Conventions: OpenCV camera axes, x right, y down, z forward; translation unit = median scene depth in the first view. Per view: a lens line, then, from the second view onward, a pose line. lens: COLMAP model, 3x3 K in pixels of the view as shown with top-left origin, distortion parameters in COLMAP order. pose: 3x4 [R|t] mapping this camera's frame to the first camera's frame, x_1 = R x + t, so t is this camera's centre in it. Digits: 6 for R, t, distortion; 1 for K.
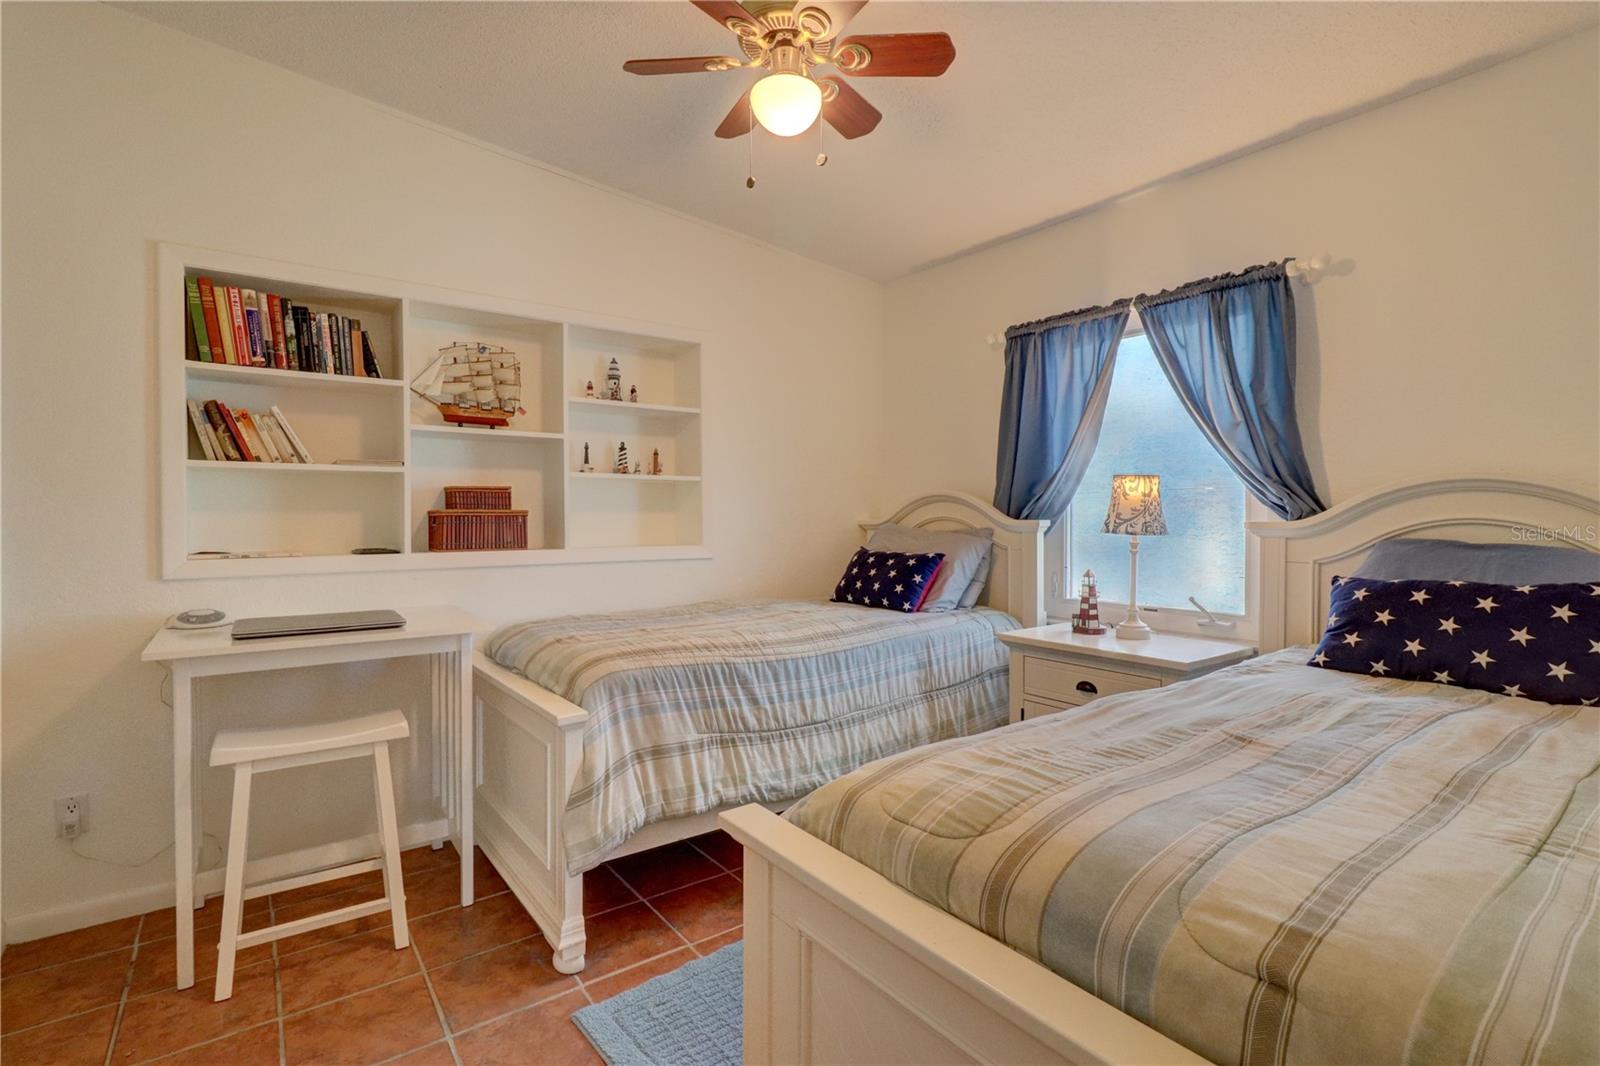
lens RADIAL K [[741.2, 0, 796.5], [0, 741.2, 530.9], [0, 0, 1]] dist [-0.001596, -0.000089]
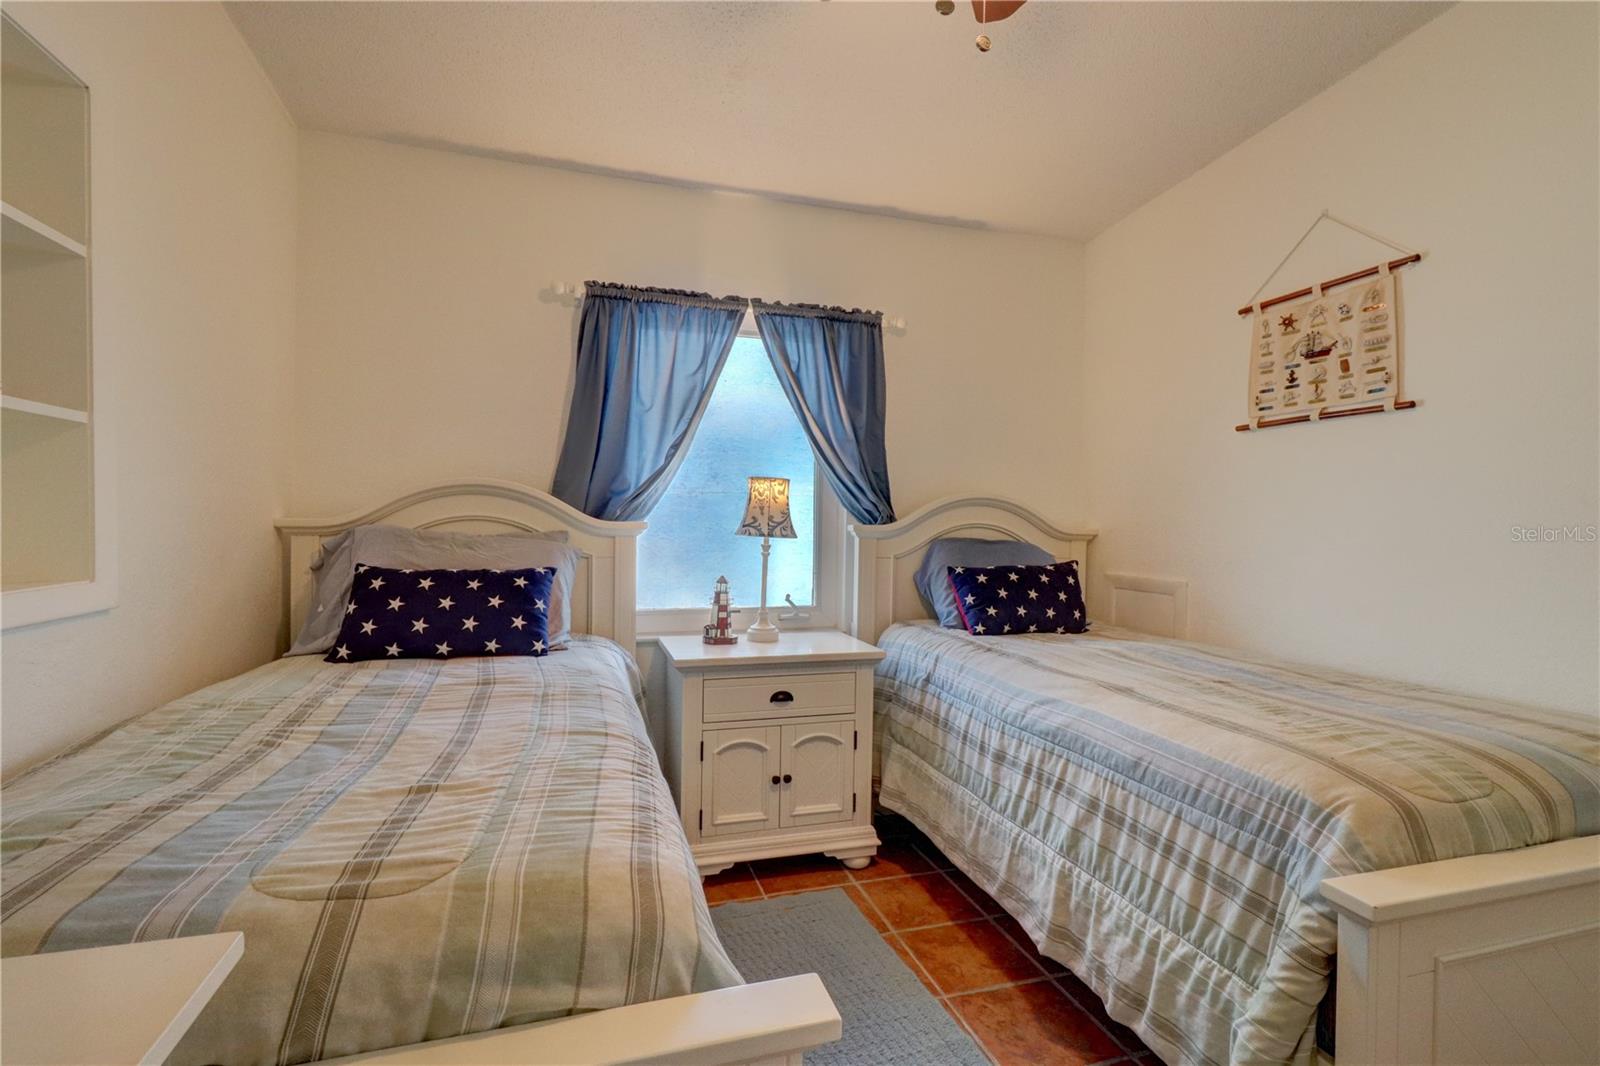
lens RADIAL K [[741.2, 0, 799.9], [0, 741.2, 532.0], [0, 0, 1]] dist [-0.001596, -0.000089]
pose [[0.342183, -0.010986, 0.939569, -0.451756], [0.003729, 0.999940, 0.010334, -0.011953], [-0.939626, -0.000032, 0.342203, 0.584498]]
